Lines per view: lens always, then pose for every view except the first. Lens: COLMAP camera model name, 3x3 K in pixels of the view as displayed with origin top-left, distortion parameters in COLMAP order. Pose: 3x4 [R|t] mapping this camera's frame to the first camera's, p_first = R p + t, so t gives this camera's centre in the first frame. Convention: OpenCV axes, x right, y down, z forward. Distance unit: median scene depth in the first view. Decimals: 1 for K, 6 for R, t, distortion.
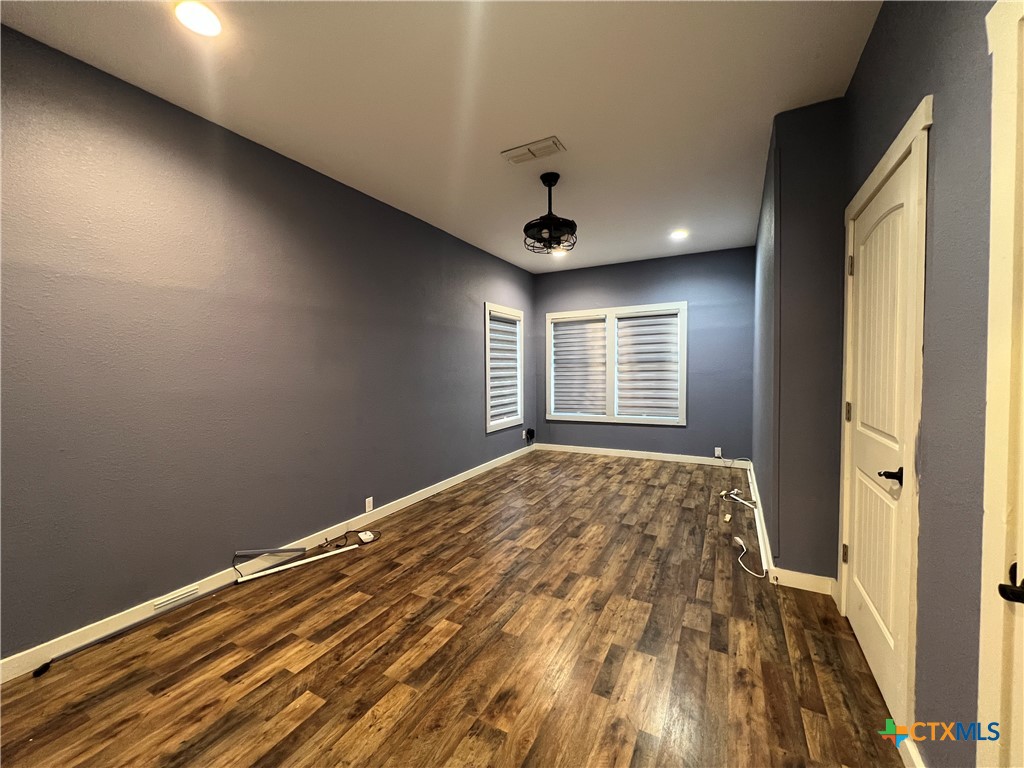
lens RADIAL K [[410.4, 0, 511.7], [0, 410.4, 383.1], [0, 0, 1]] dist [-0.001410, -0.000175]
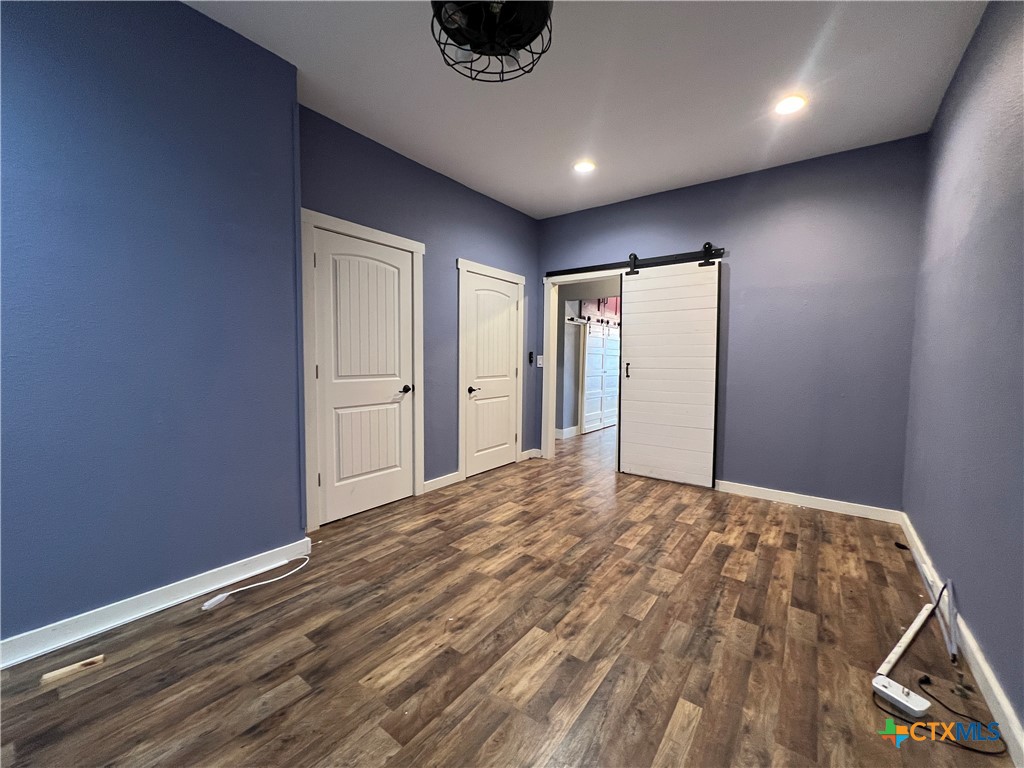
lens RADIAL K [[410.4, 0, 508.2], [0, 410.4, 381.8], [0, 0, 1]] dist [-0.001410, -0.000175]
pose [[-0.987270, -0.010286, 0.158720, 0.003951], [0.004988, 0.995413, 0.095540, -0.020011], [-0.158975, 0.095115, -0.982690, 1.947574]]
